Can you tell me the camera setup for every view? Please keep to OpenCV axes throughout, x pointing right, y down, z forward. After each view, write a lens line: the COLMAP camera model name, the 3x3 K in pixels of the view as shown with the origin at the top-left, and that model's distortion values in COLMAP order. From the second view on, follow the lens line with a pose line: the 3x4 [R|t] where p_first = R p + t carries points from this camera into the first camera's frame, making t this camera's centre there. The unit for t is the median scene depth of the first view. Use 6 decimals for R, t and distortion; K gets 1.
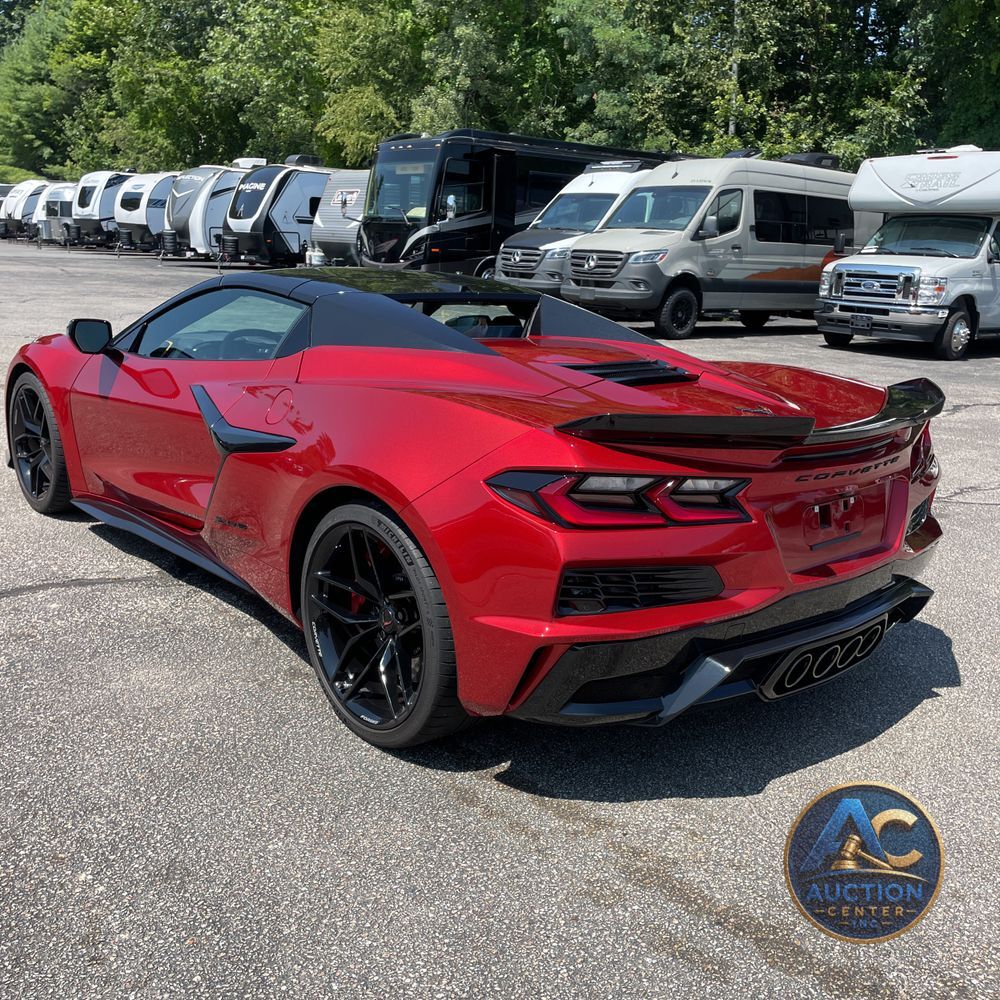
lens RADIAL K [[1008.2, 0, 499.8], [0, 1008.2, 488.6], [0, 0, 1]] dist [0.071000, -0.105917]
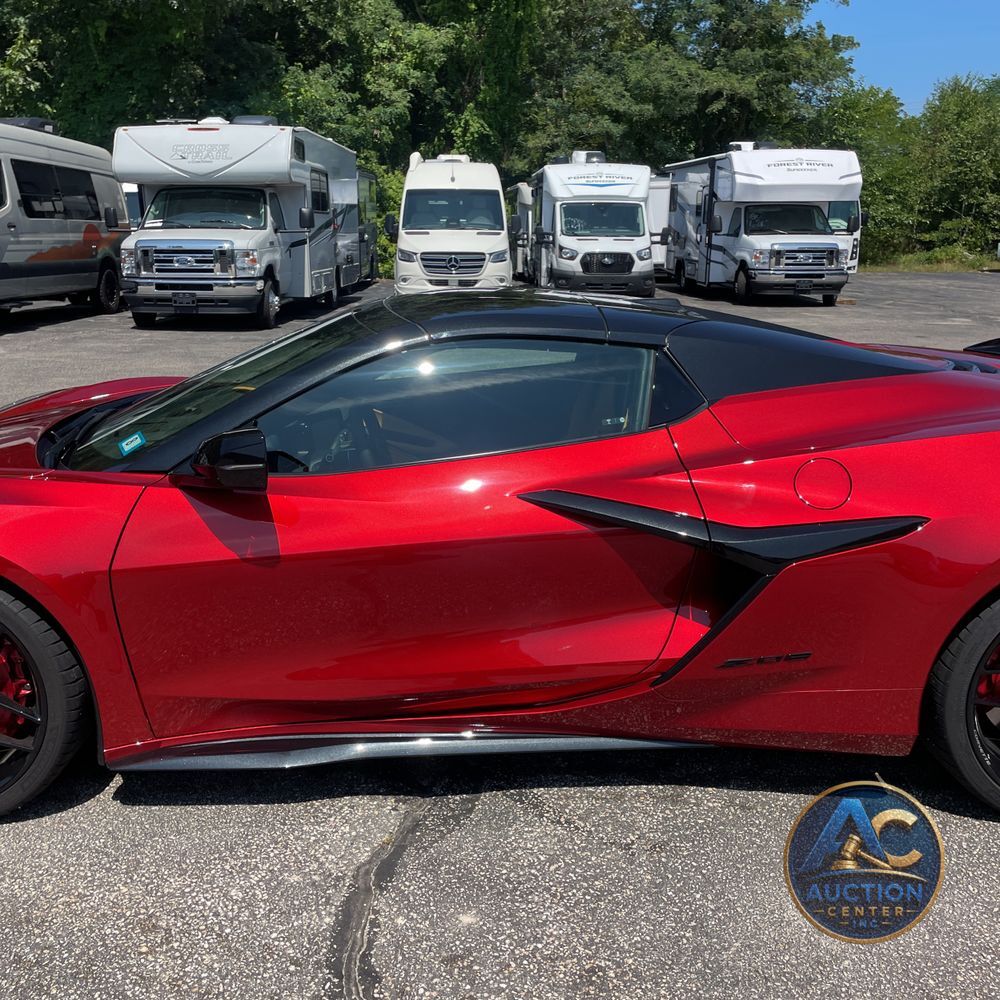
lens RADIAL K [[1008.2, 0, 499.8], [0, 1008.2, 488.6], [0, 0, 1]] dist [0.071000, -0.105917]
pose [[0.645258, -0.229723, 0.728608, -0.187510], [0.207540, 0.970563, 0.122211, -0.044055], [-0.735234, 0.072358, 0.673940, 0.139600]]
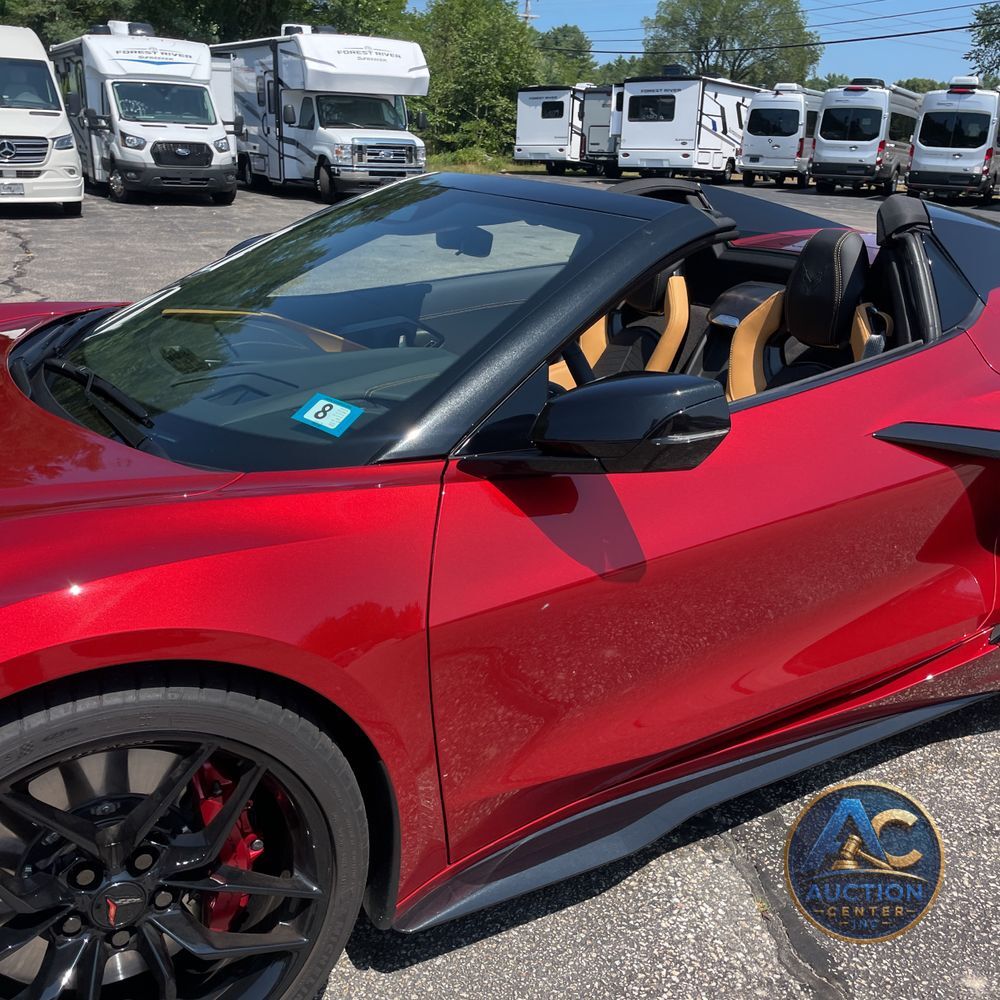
lens RADIAL K [[1008.7, 0, 484.8], [0, 1008.7, 511.2], [0, 0, 1]] dist [0.078230, -0.108899]
pose [[0.248098, -0.370586, 0.895049, -0.194371], [0.213113, 0.922181, 0.322747, -0.064626], [-0.945003, 0.110673, 0.307768, 0.255633]]
